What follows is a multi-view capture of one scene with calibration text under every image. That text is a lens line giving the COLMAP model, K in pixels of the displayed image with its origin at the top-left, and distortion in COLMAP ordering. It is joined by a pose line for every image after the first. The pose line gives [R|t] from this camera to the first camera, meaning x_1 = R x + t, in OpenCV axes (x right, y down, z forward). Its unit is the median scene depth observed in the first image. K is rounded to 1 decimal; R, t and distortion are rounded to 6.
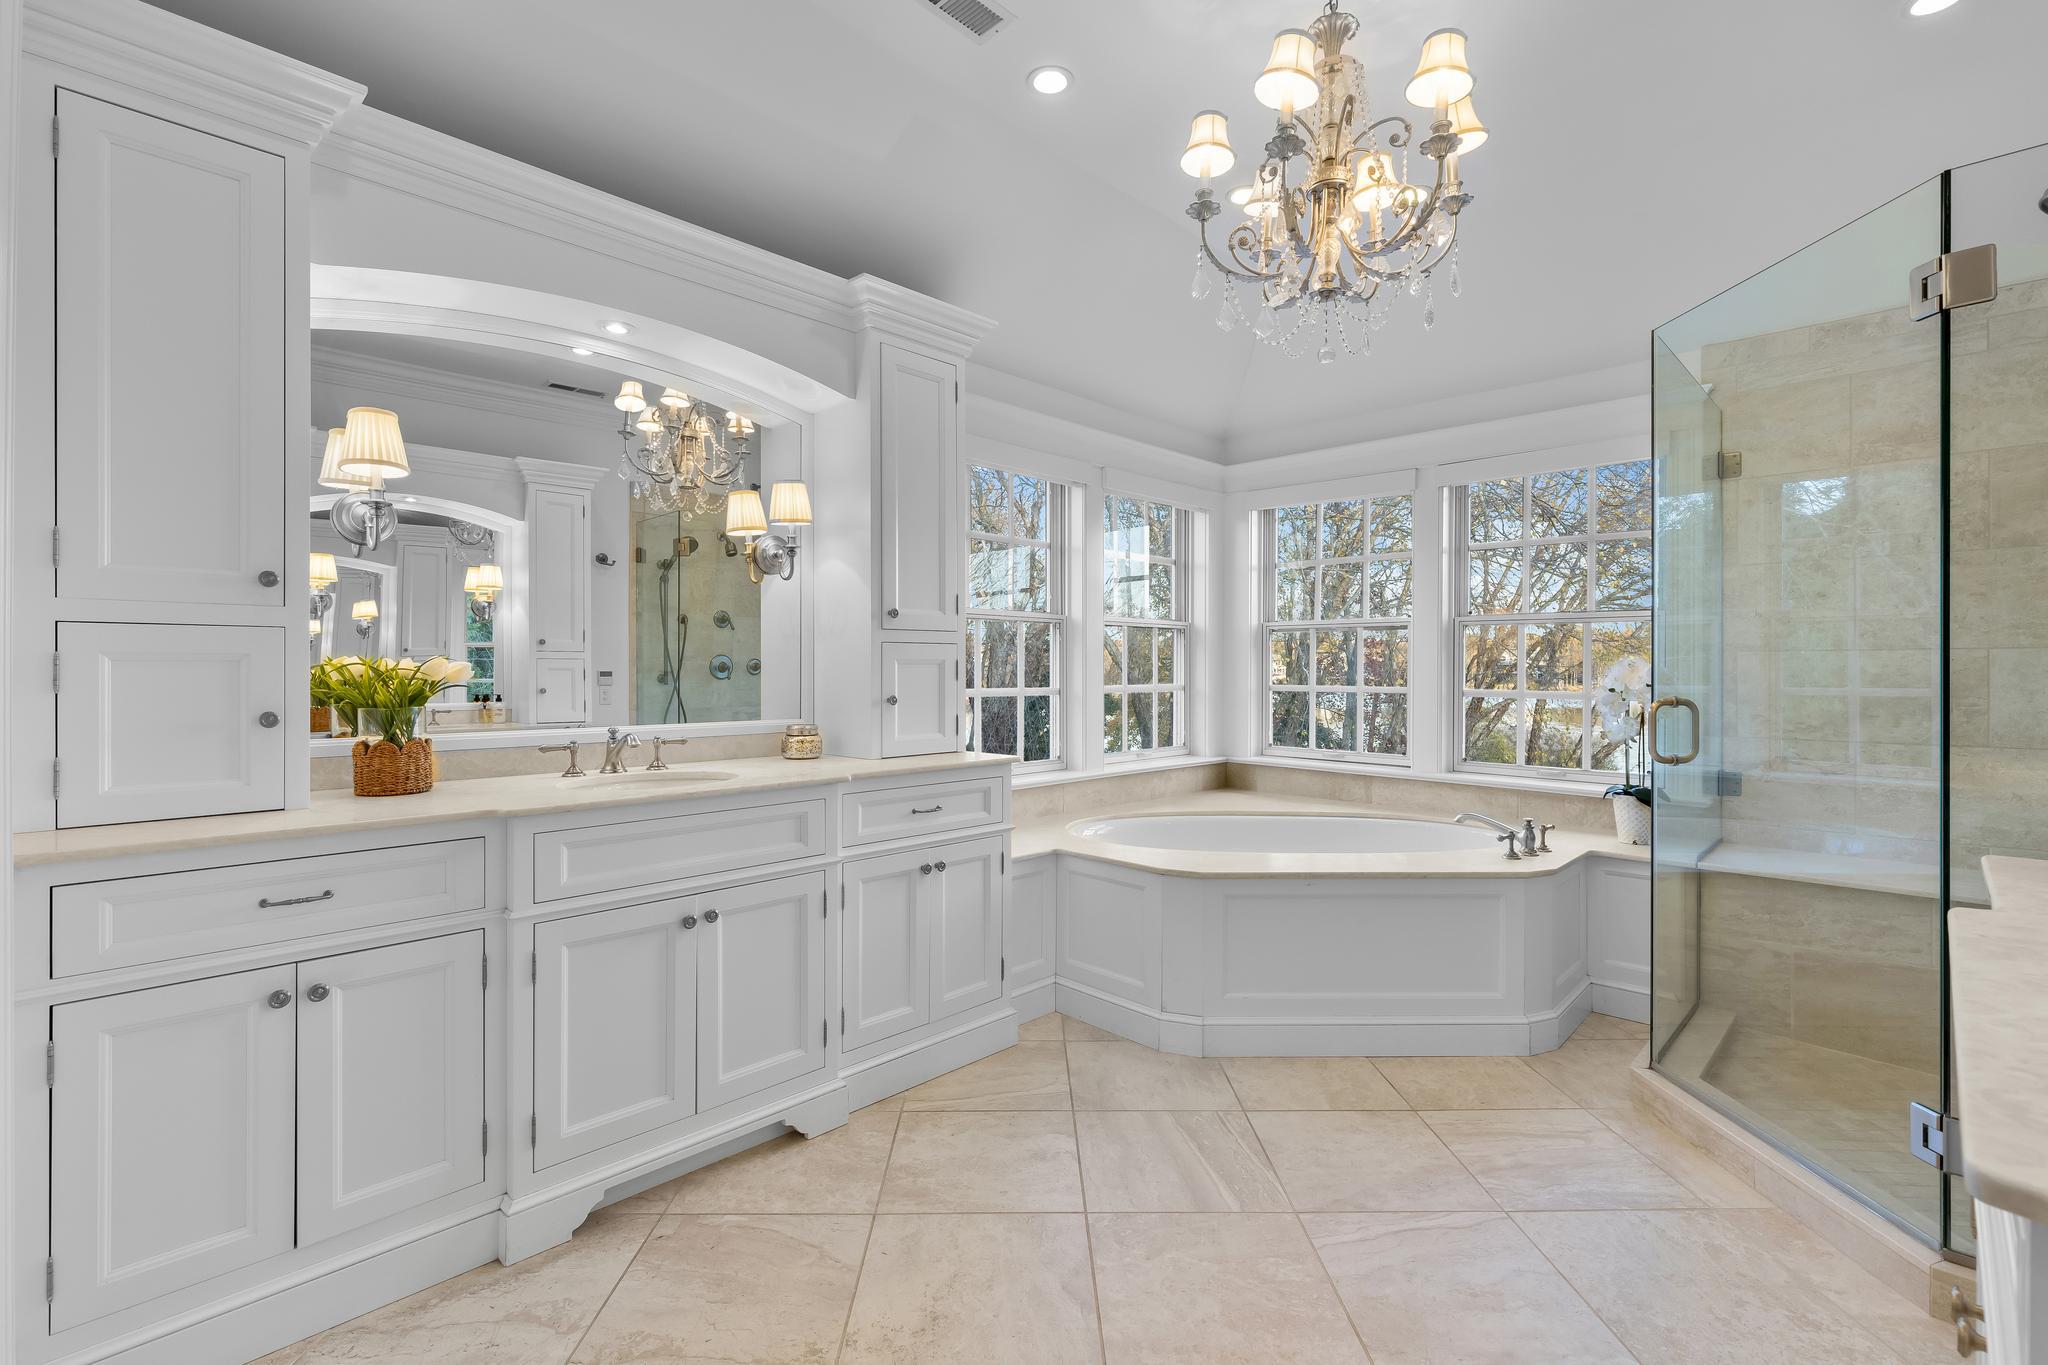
lens RADIAL K [[929.8, 0, 1027.1], [0, 929.8, 672.4], [0, 0, 1]] dist [0.002774, -0.001378]
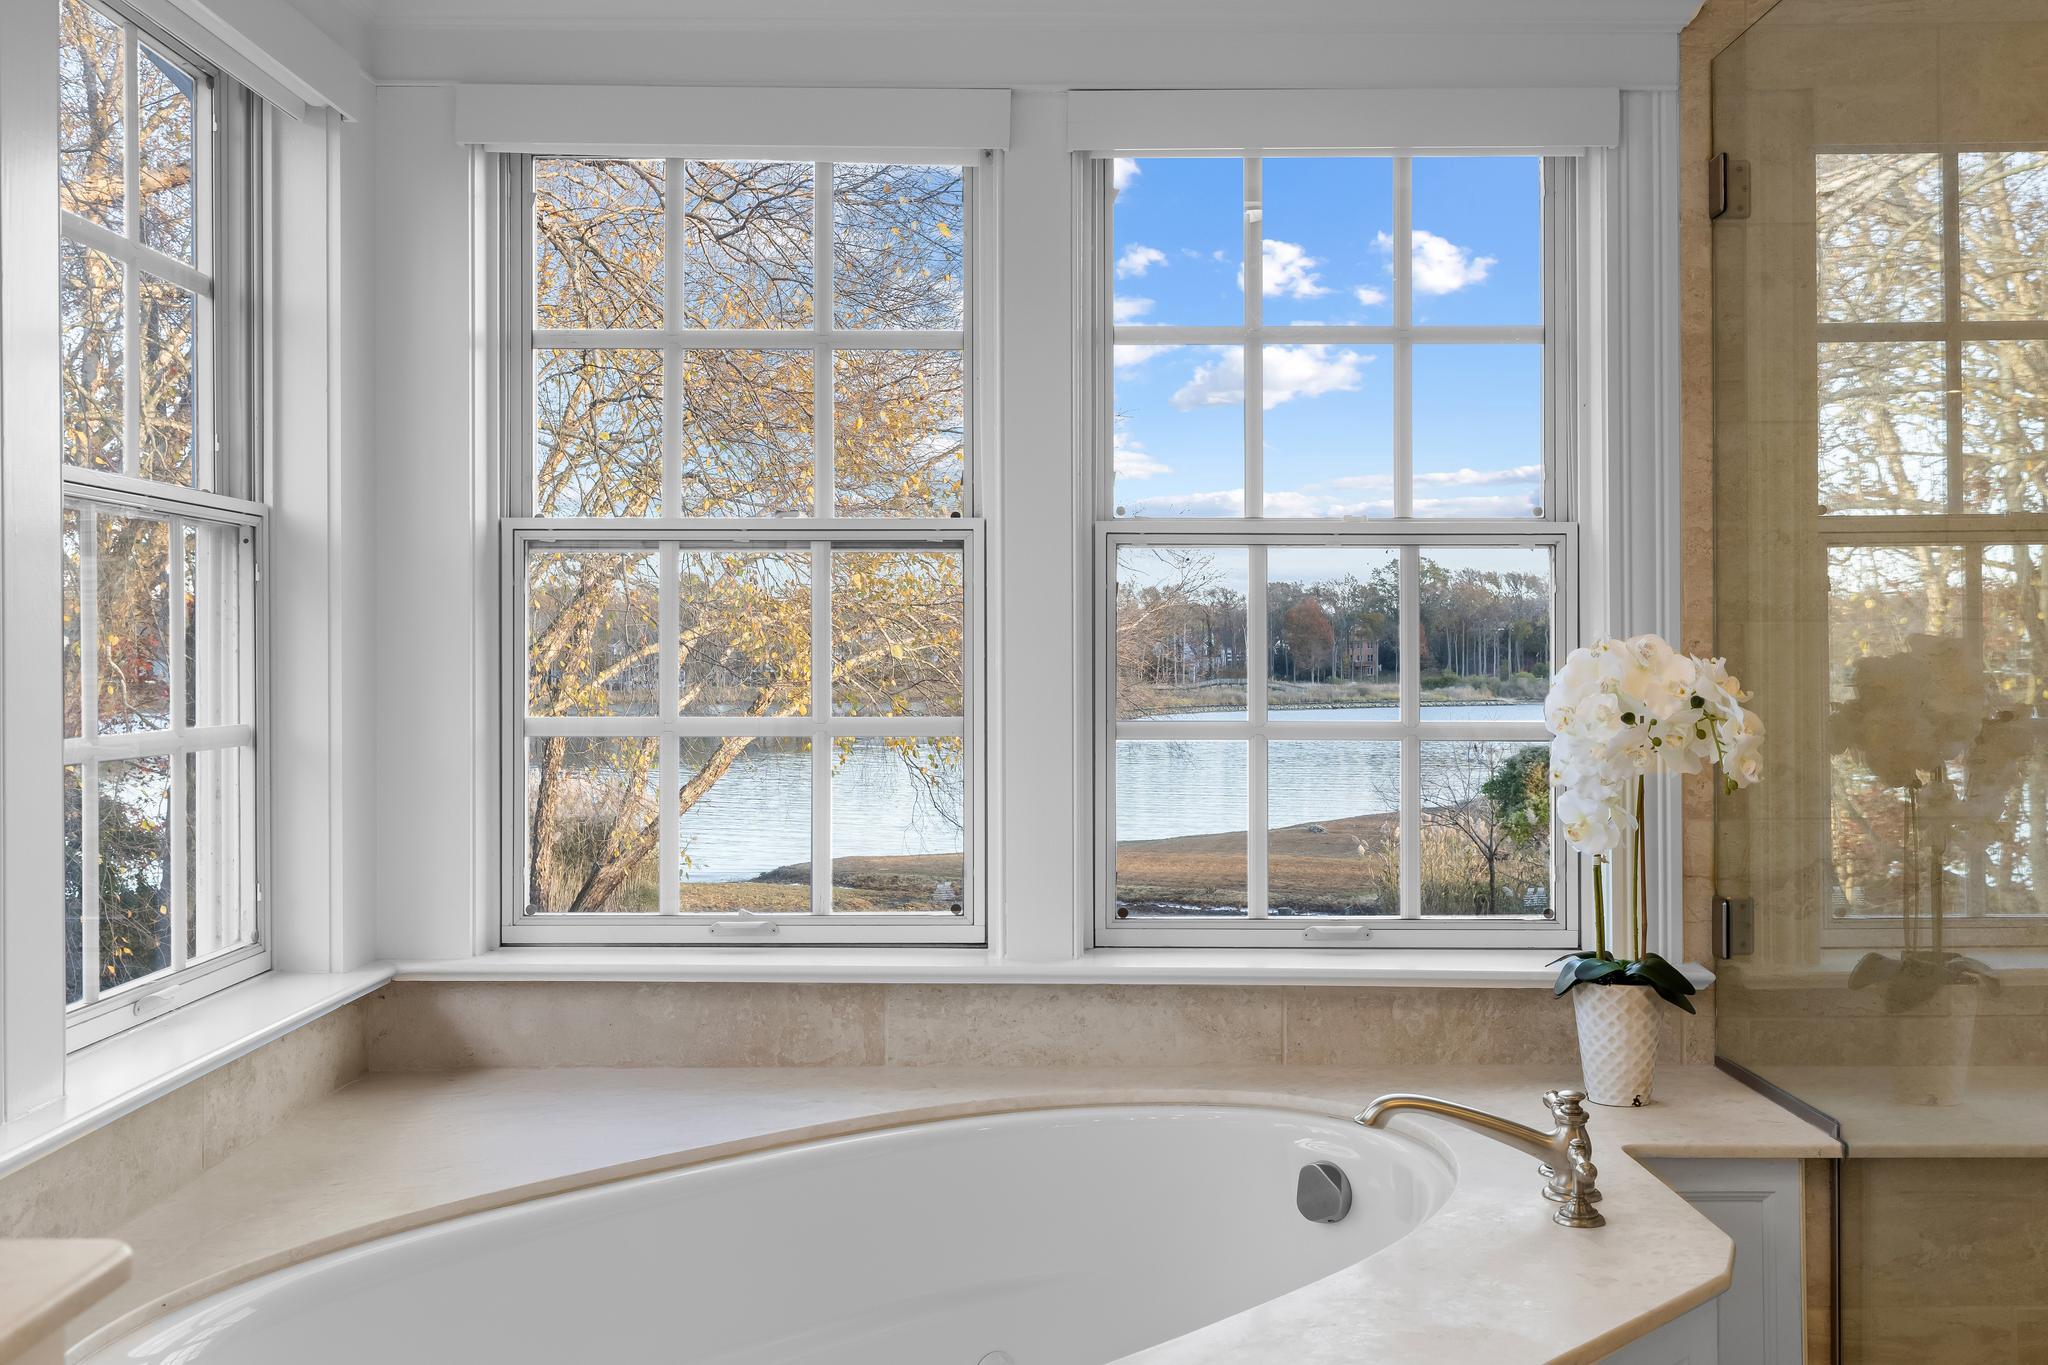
lens RADIAL K [[1969.4, 0, 1025.2], [0, 1969.4, 671.6], [0, 0, 1]] dist [0.002800, 0.000000]
pose [[0.720217, -0.005534, 0.693727, -0.092940], [0.008783, 0.999961, -0.001141, -0.000542], [-0.693693, 0.006915, 0.720238, 0.478717]]
